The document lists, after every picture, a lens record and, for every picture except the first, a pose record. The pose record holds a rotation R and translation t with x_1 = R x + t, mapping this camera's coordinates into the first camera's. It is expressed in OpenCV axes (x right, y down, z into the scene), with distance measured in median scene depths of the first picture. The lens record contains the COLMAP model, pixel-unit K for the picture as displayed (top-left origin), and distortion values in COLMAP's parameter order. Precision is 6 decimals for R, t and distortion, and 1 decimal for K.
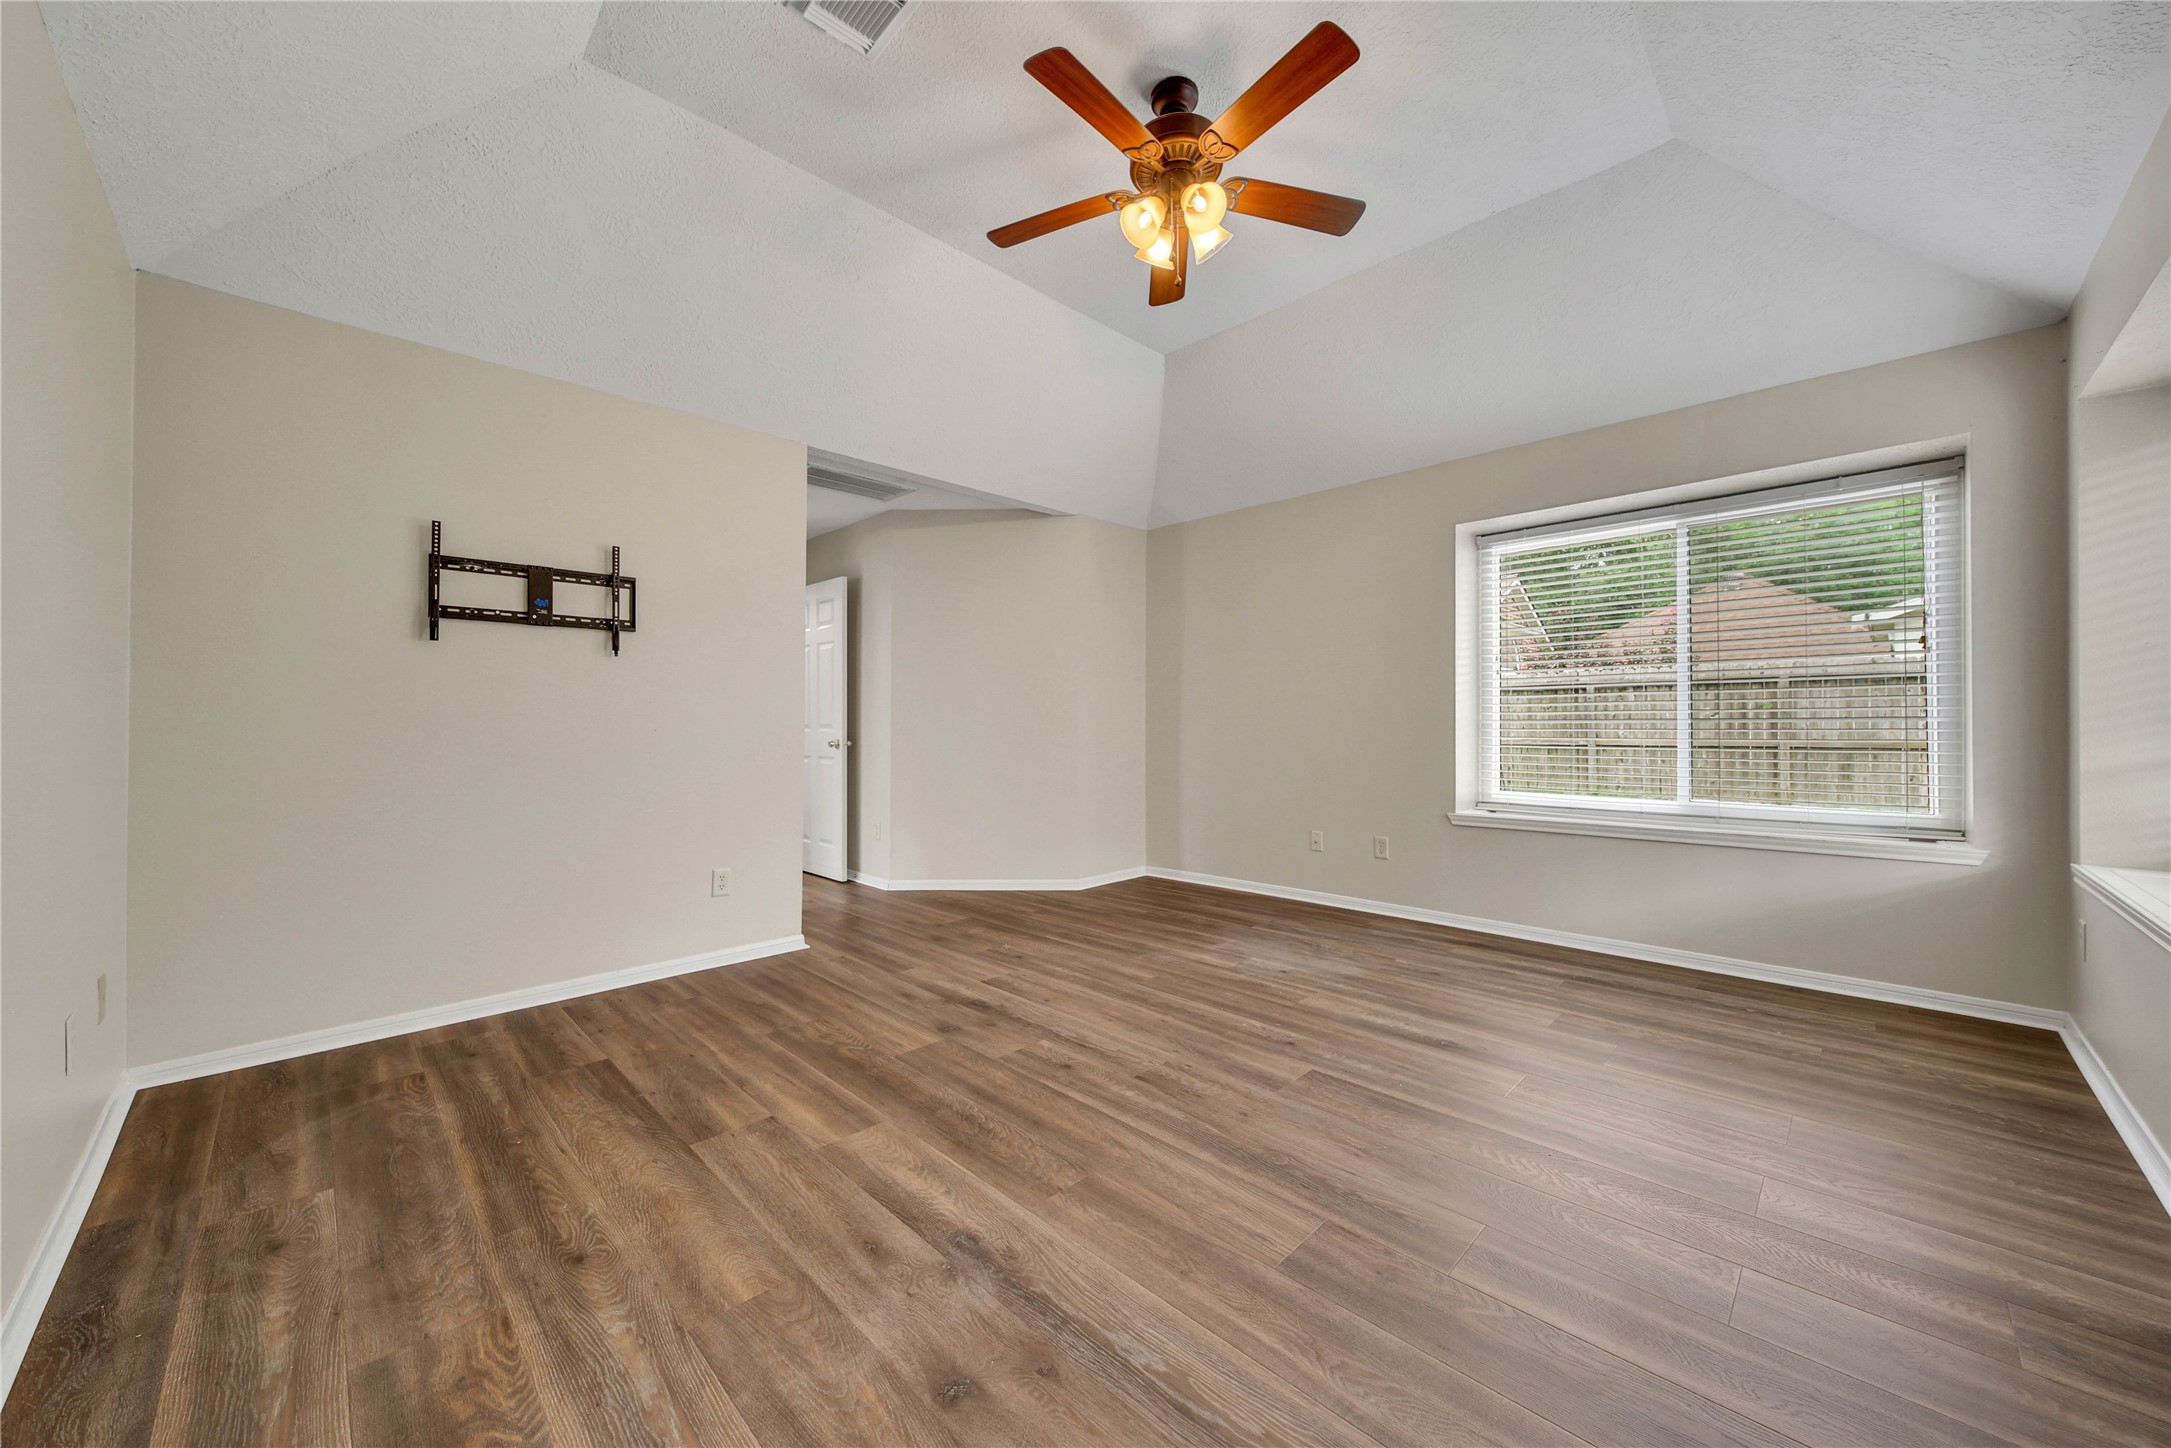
lens RADIAL K [[791.9, 0, 1052.8], [0, 791.9, 727.1], [0, 0, 1]] dist [-0.002908, -0.000620]
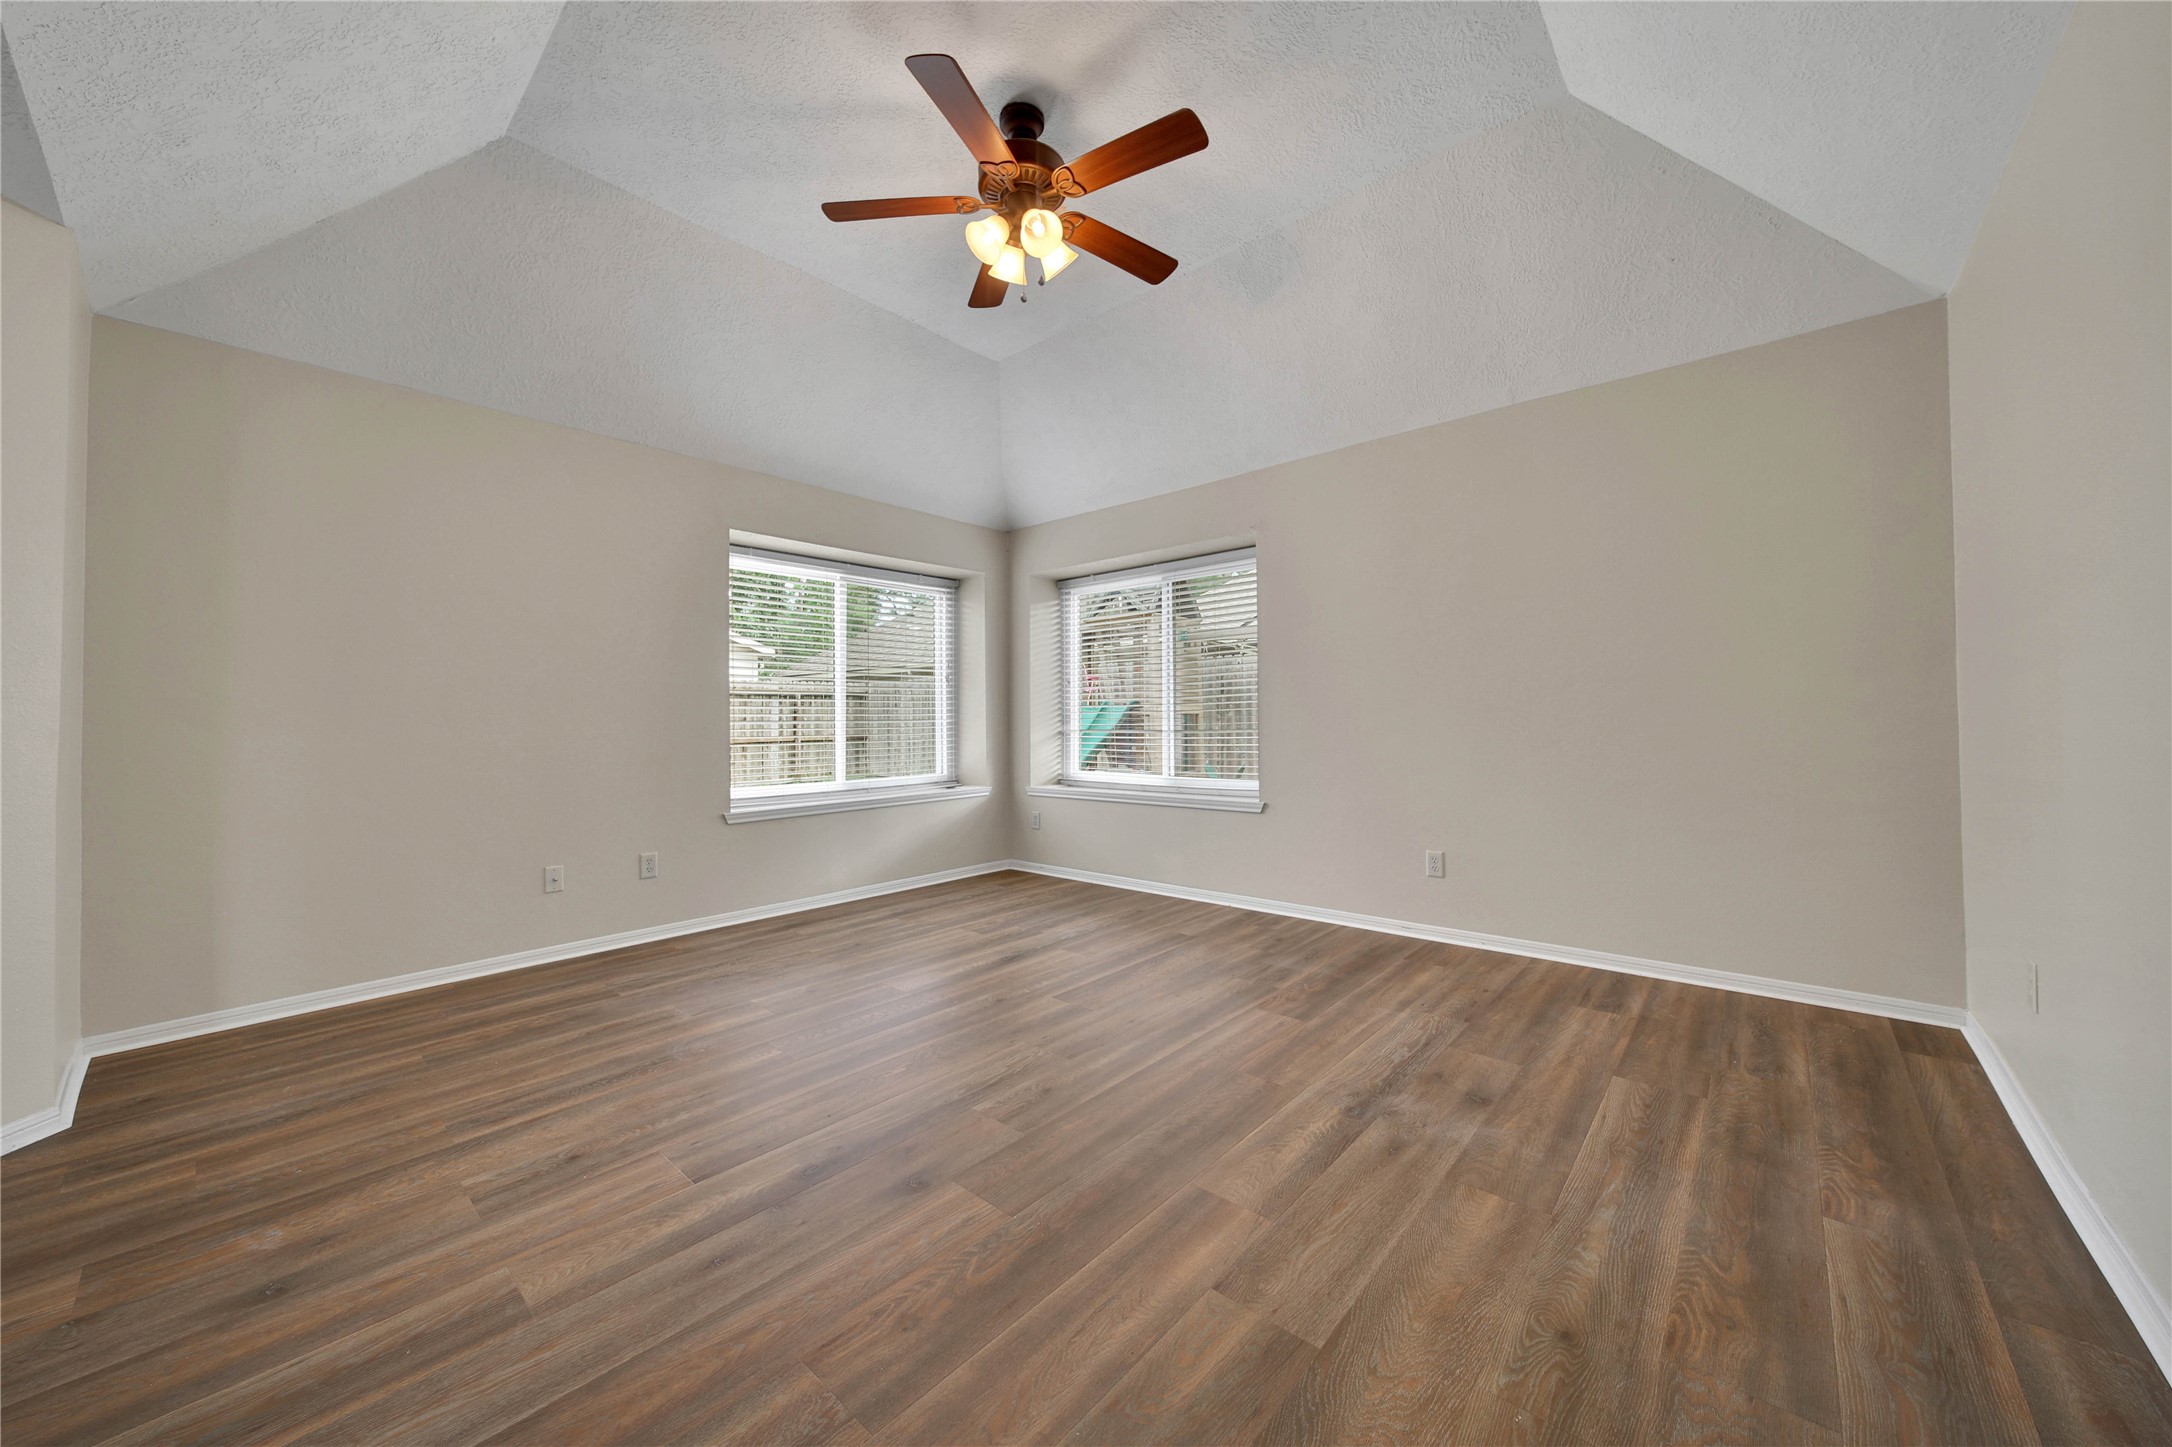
lens RADIAL K [[792.3, 0, 1111.3], [0, 792.3, 707.3], [0, 0, 1]] dist [-0.002908, -0.000620]
pose [[-0.114210, 0.021789, 0.993218, -0.941878], [0.016015, 0.999670, -0.020090, 0.003584], [-0.993328, 0.013612, -0.114521, 1.056507]]
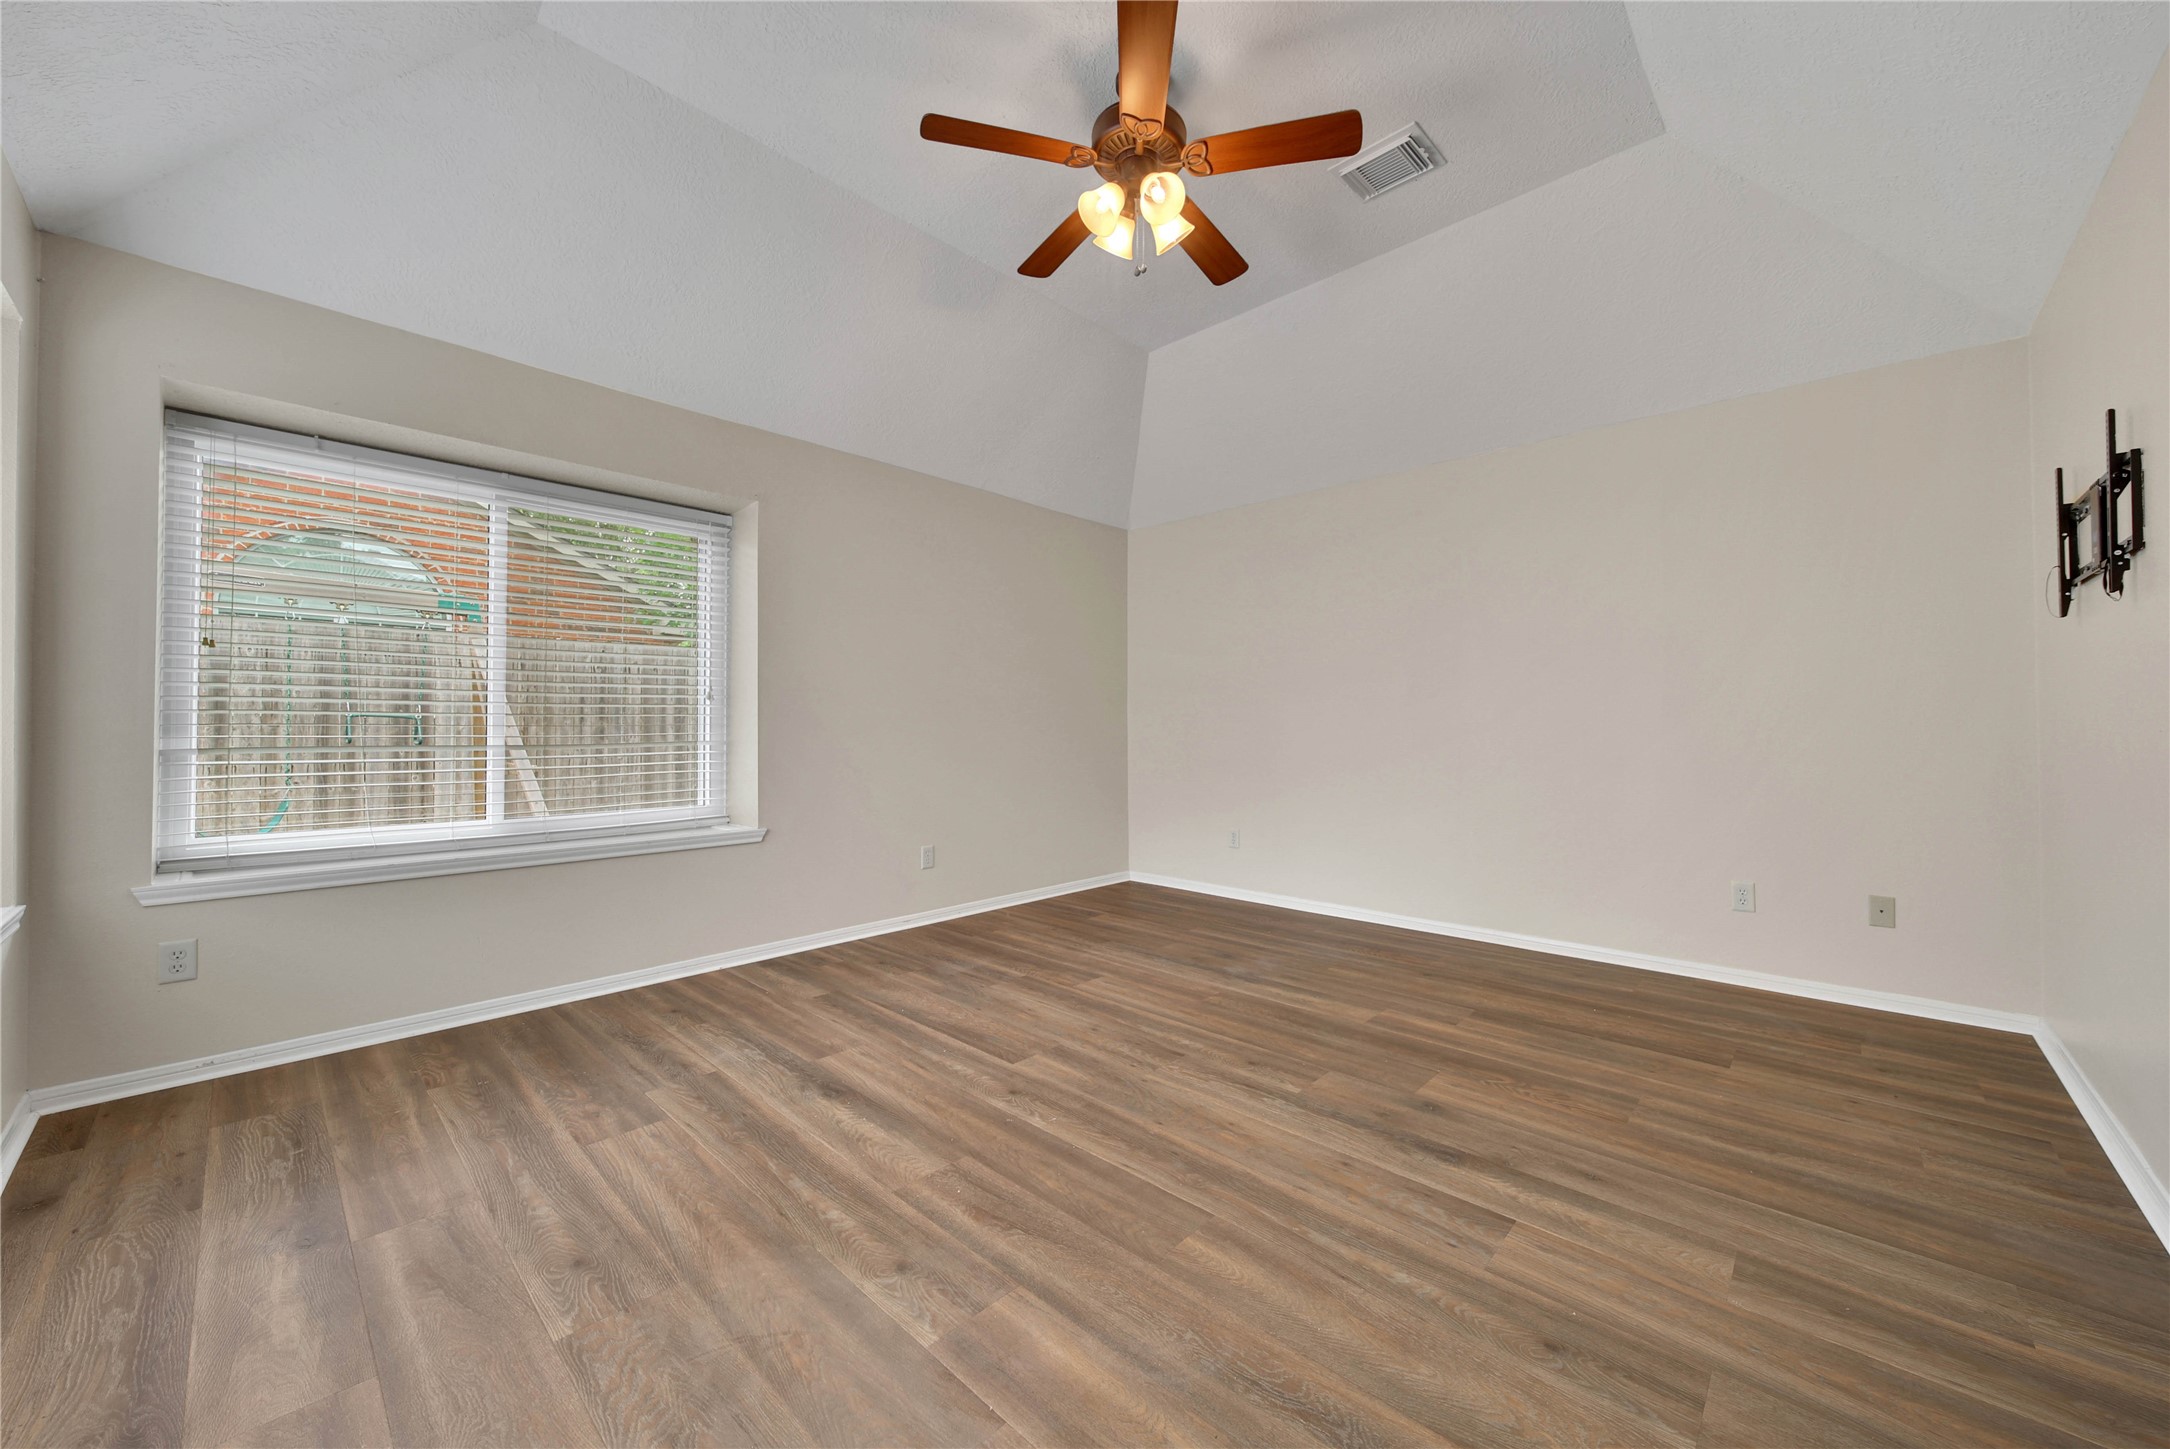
lens RADIAL K [[791.5, 0, 1098.8], [0, 791.5, 716.7], [0, 0, 1]] dist [-0.002908, -0.000620]
pose [[-0.996930, 0.004204, -0.078183, 0.299352], [0.005044, 0.999932, -0.010541, -0.003027], [0.078134, -0.010903, -0.996883, 2.055988]]
